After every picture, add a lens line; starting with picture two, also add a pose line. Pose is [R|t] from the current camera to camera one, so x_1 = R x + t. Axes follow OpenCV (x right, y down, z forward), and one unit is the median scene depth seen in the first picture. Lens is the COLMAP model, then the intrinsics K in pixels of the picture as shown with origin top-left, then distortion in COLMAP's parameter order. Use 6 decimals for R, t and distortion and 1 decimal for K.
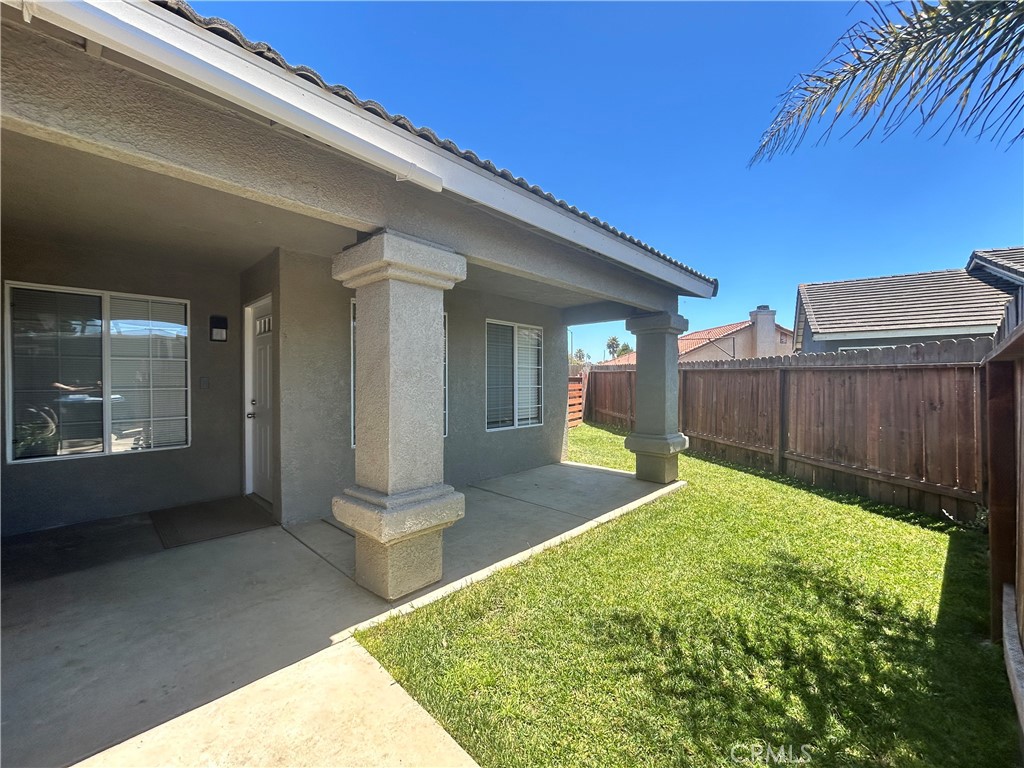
lens RADIAL K [[412.9, 0, 512.5], [0, 412.9, 379.1], [0, 0, 1]] dist [-0.002233, 0.000573]
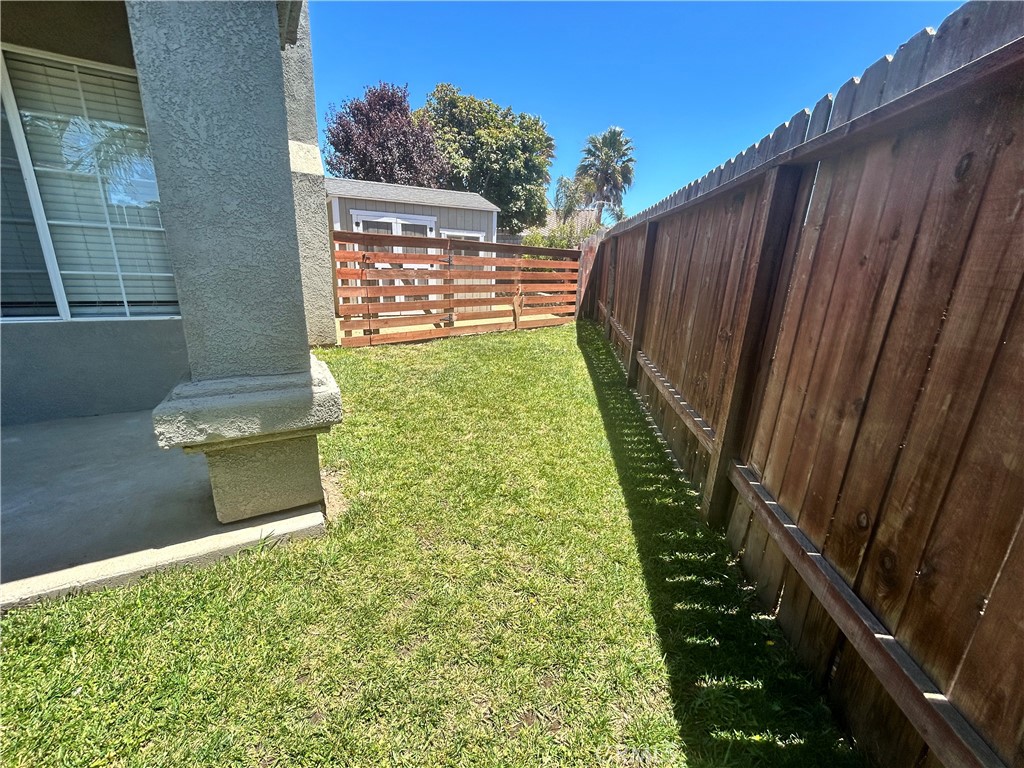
lens RADIAL K [[412.9, 0, 512.7], [0, 412.9, 380.6], [0, 0, 1]] dist [-0.002233, 0.000573]
pose [[0.954150, 0.112770, -0.277275, 0.580756], [-0.034714, 0.961756, 0.271698, 0.040669], [0.297311, -0.249615, 0.921574, 0.689108]]
